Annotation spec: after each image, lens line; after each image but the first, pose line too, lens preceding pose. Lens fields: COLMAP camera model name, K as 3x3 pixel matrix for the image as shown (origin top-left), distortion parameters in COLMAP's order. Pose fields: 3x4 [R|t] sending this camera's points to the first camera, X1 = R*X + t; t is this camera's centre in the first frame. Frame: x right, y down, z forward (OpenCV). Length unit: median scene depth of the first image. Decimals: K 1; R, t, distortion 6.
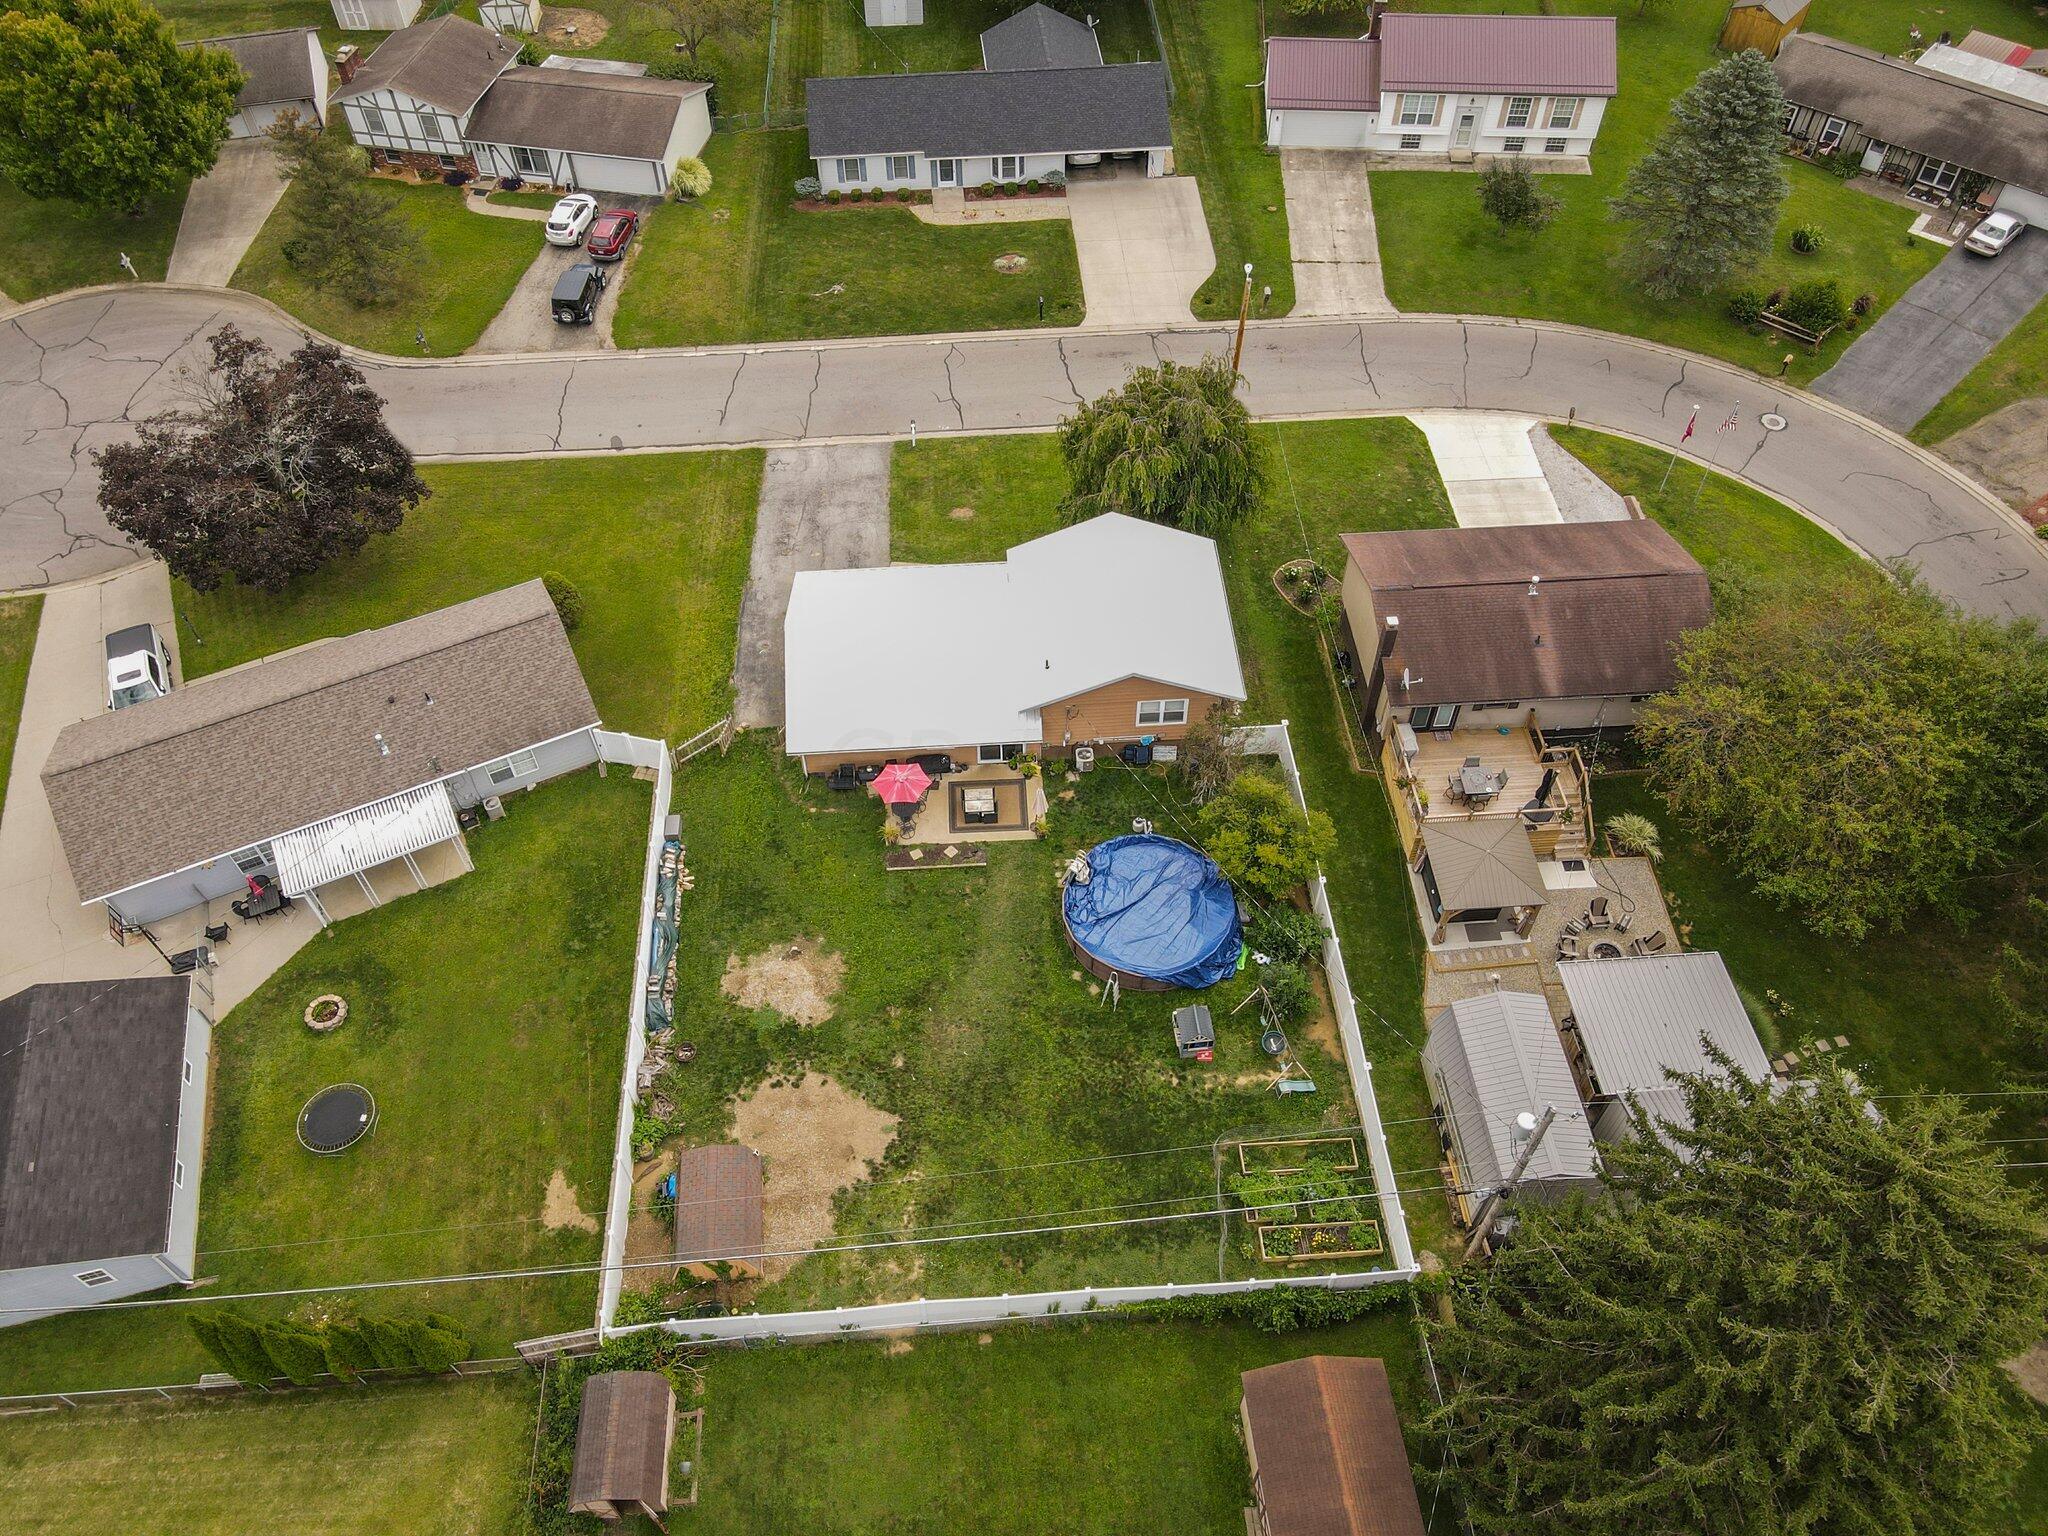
lens RADIAL K [[1516.1, 0, 1024.0], [0, 1516.1, 768.0], [0, 0, 1]] dist [0.008098, 0.001983]
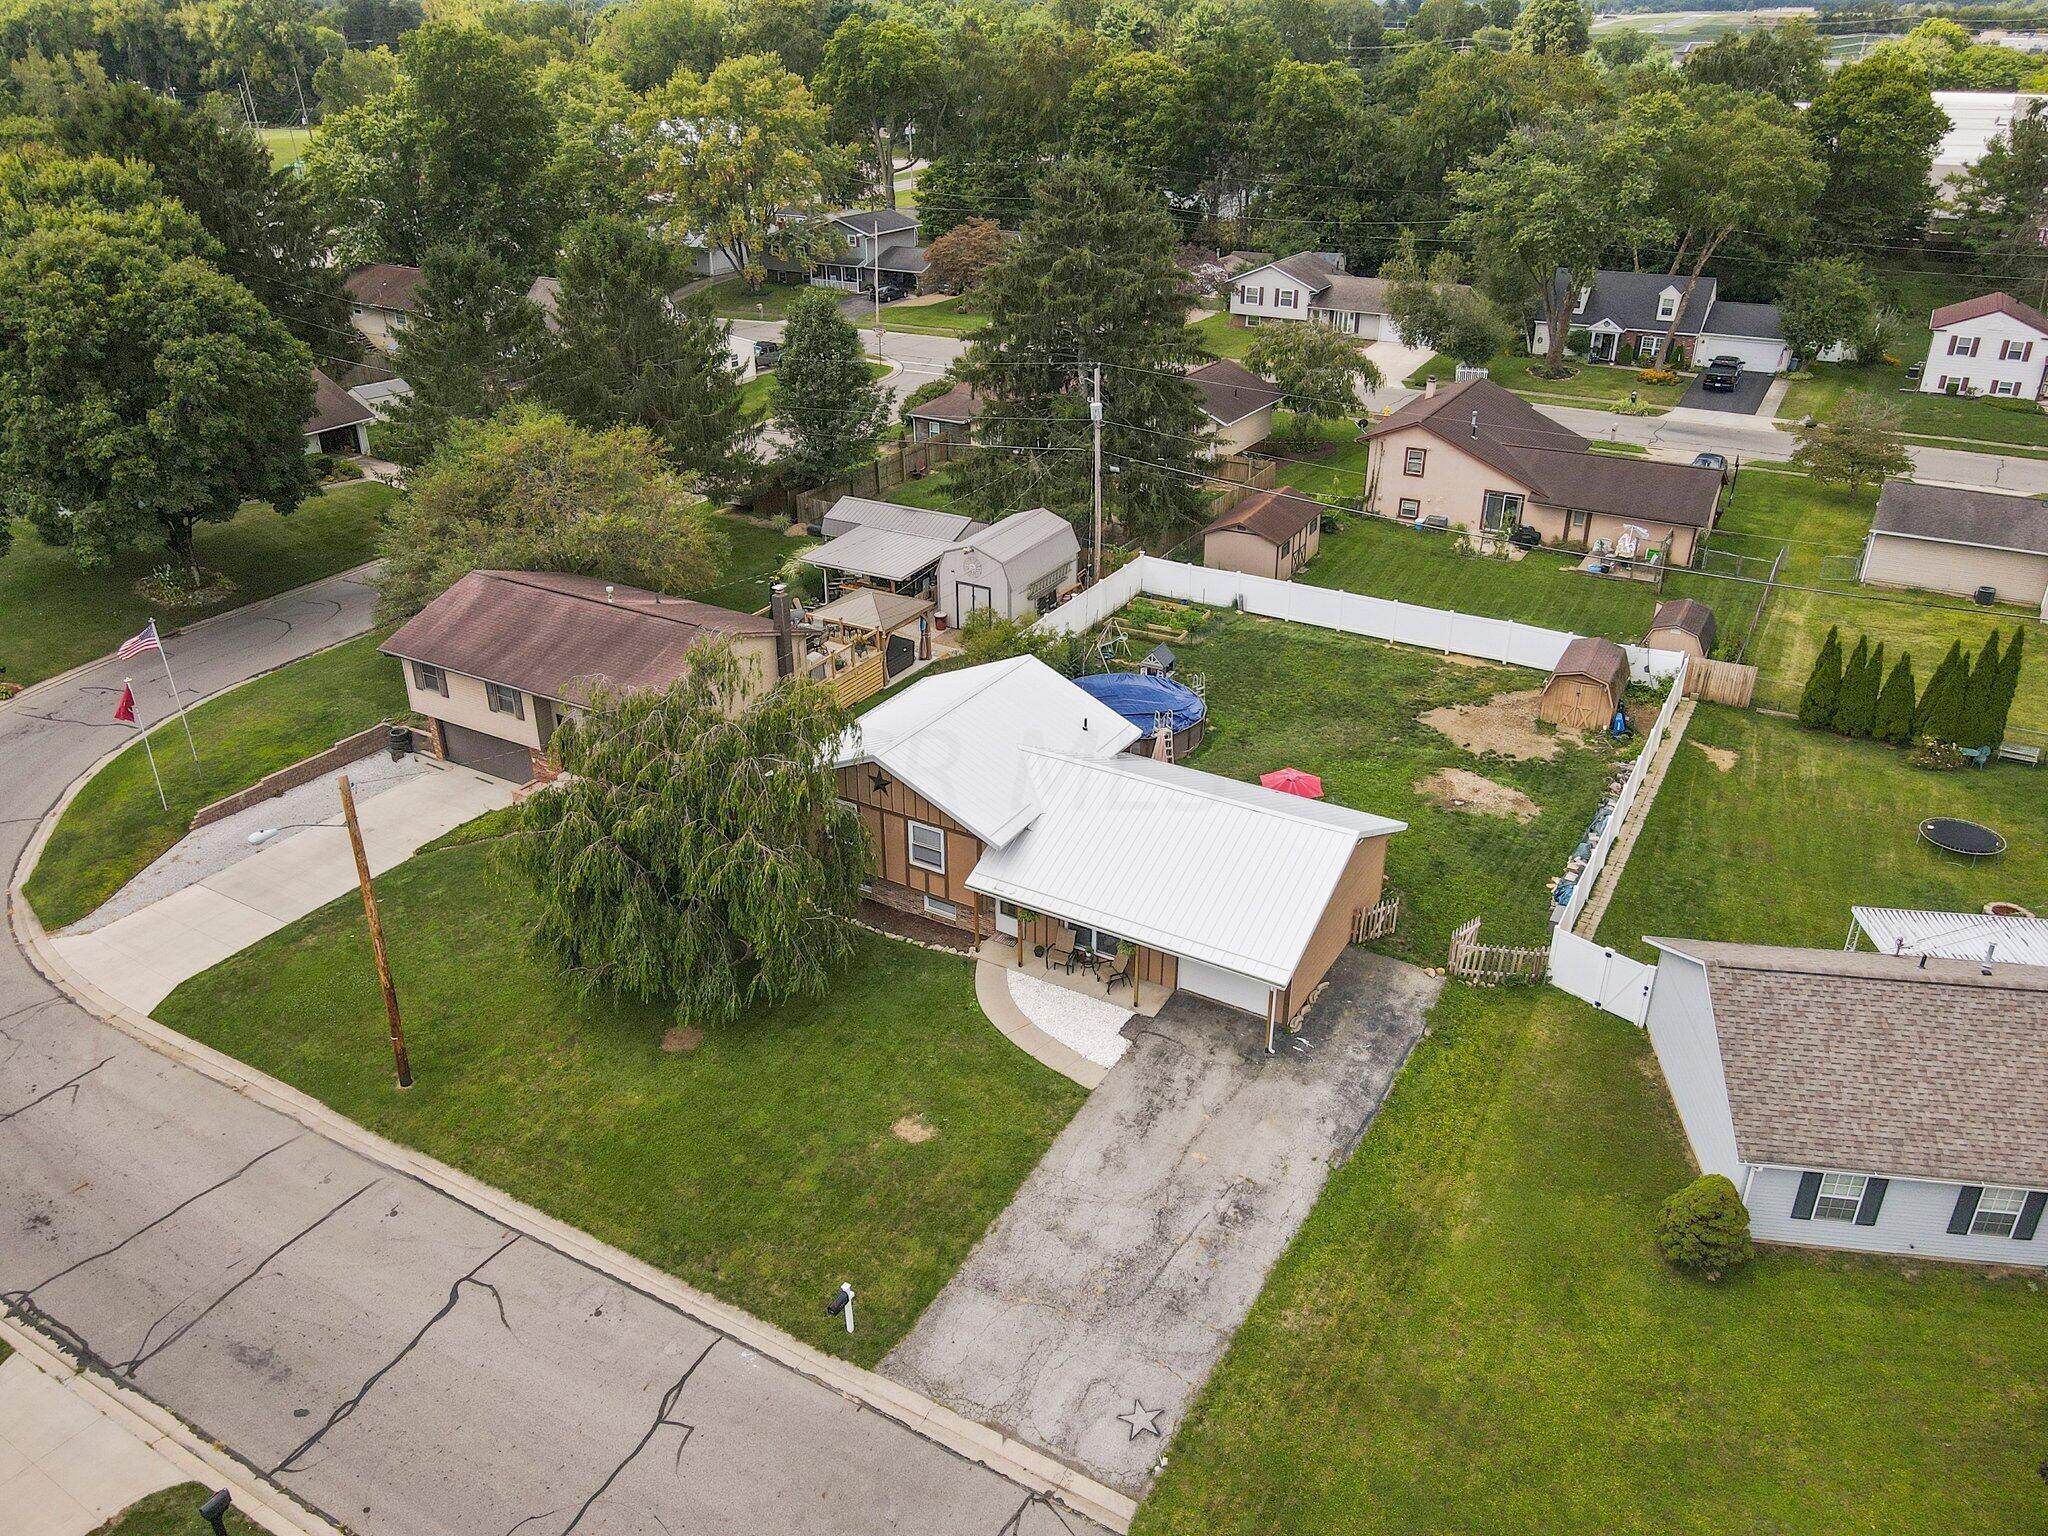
lens RADIAL K [[1516.1, 0, 1024.0], [0, 1516.1, 768.0], [0, 0, 1]] dist [0.008098, 0.001983]
pose [[-0.828337, -0.236502, 0.507863, -0.380583], [0.441862, 0.281493, 0.851774, -0.775649], [-0.344406, 0.929962, -0.128670, 1.121162]]
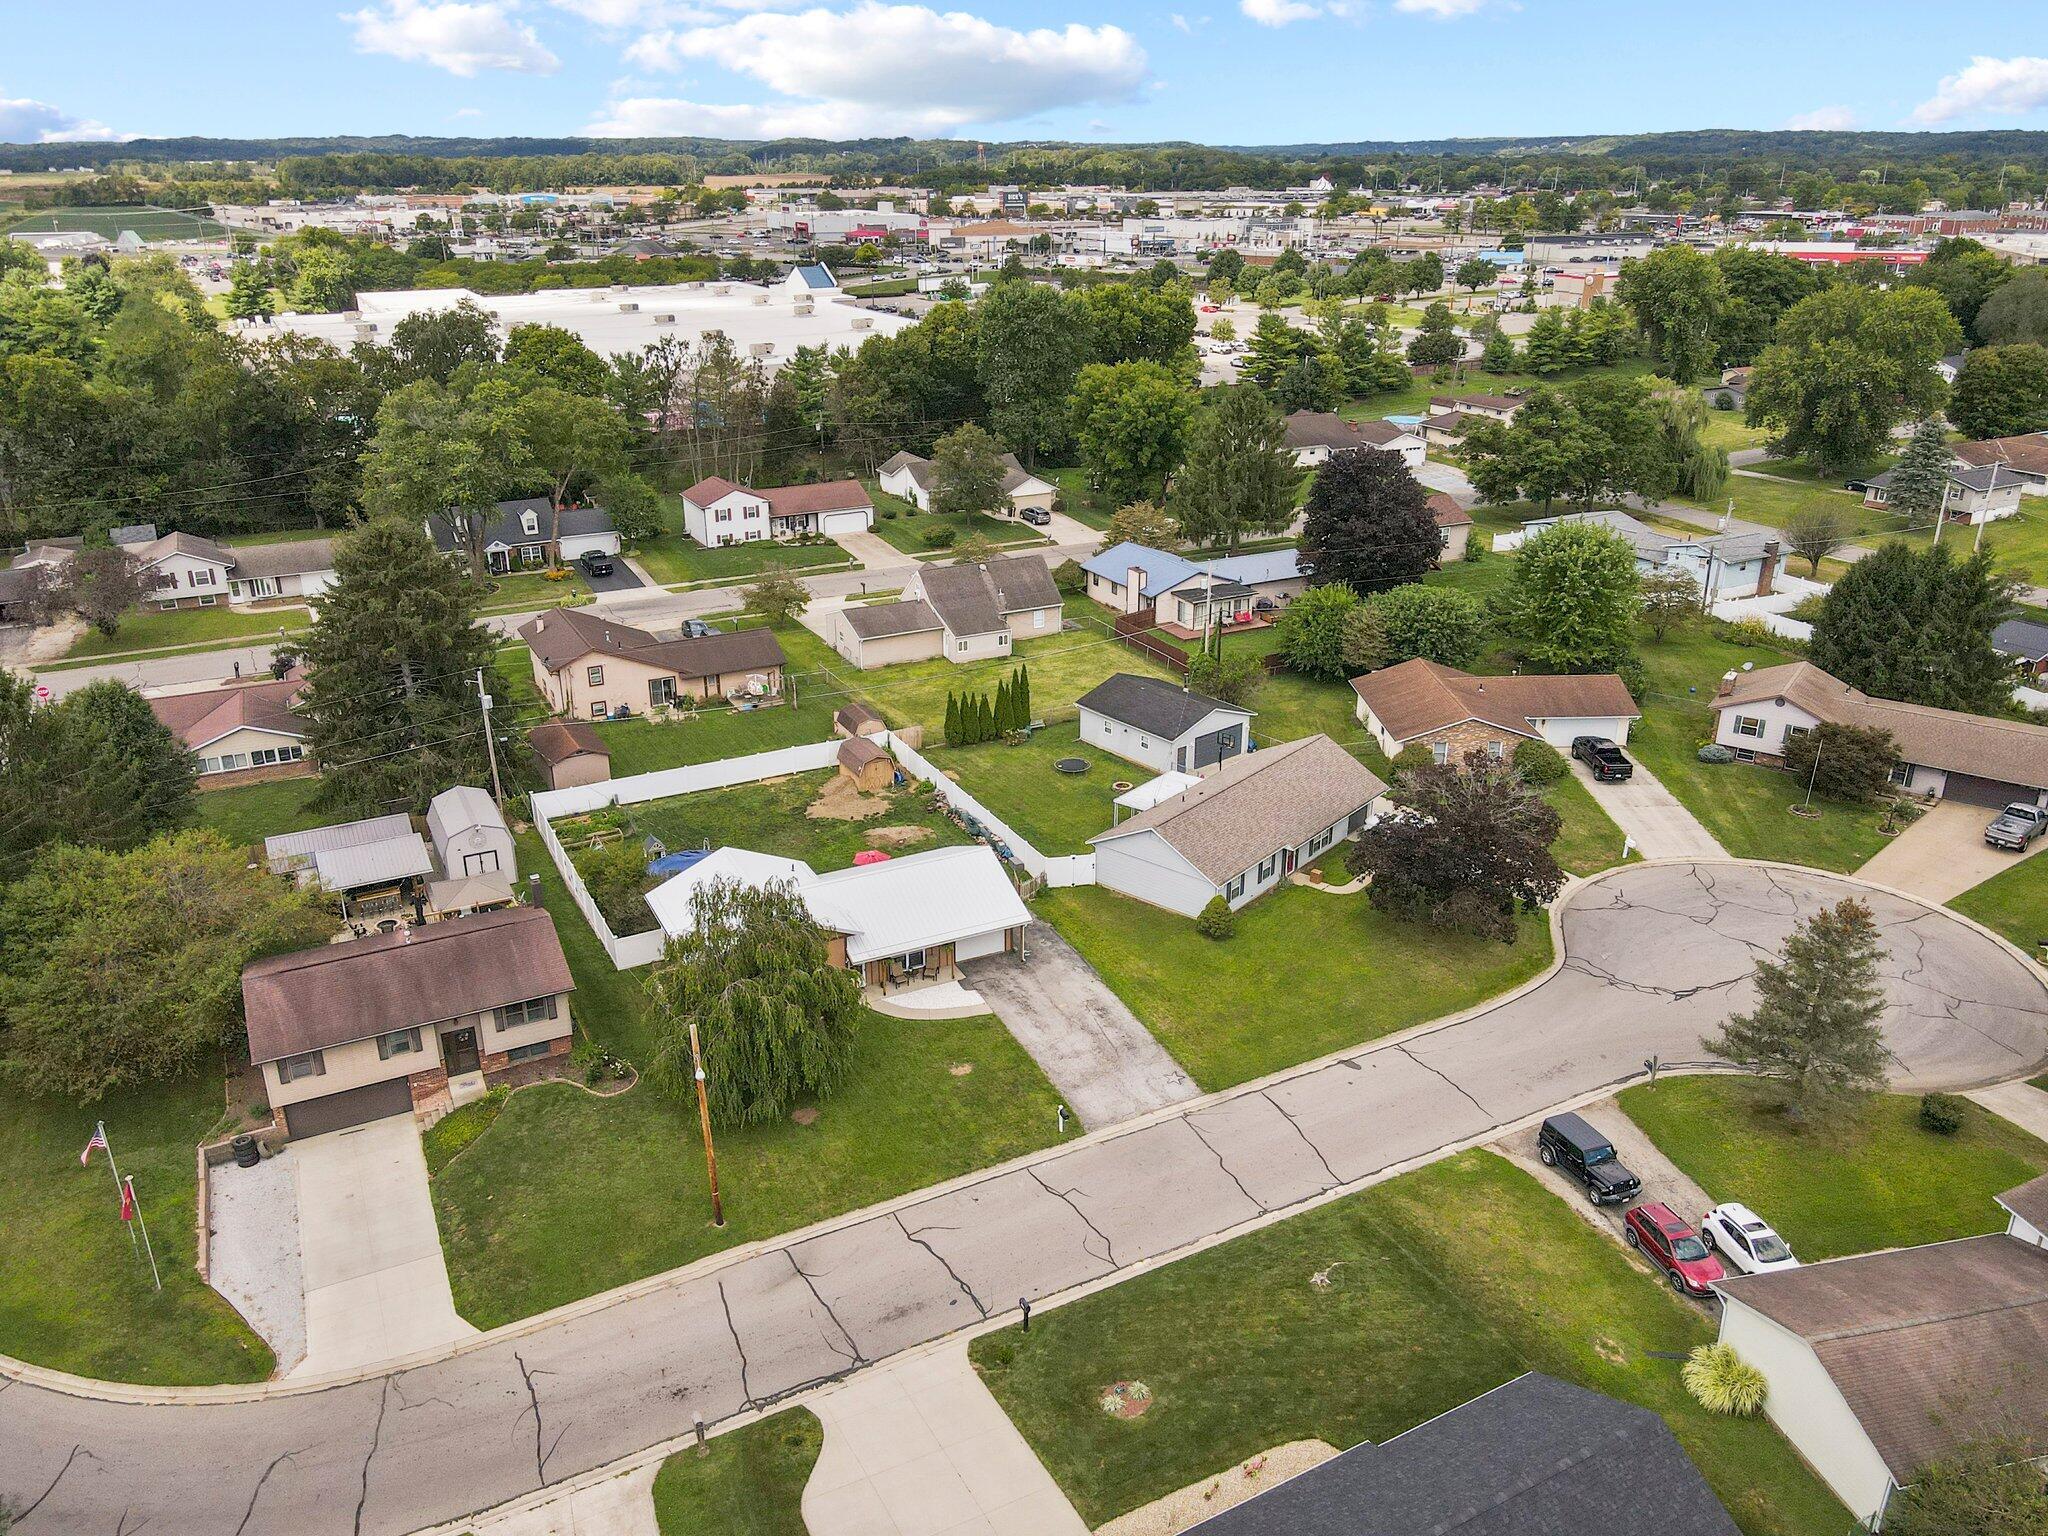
lens RADIAL K [[1516.1, 0, 1024.0], [0, 1516.1, 768.0], [0, 0, 1]] dist [0.008098, 0.001983]
pose [[-0.912559, 0.165413, -0.373997, 0.308923], [-0.308868, 0.320604, 0.895440, -1.356363], [0.268023, 0.932658, -0.241480, 1.277302]]
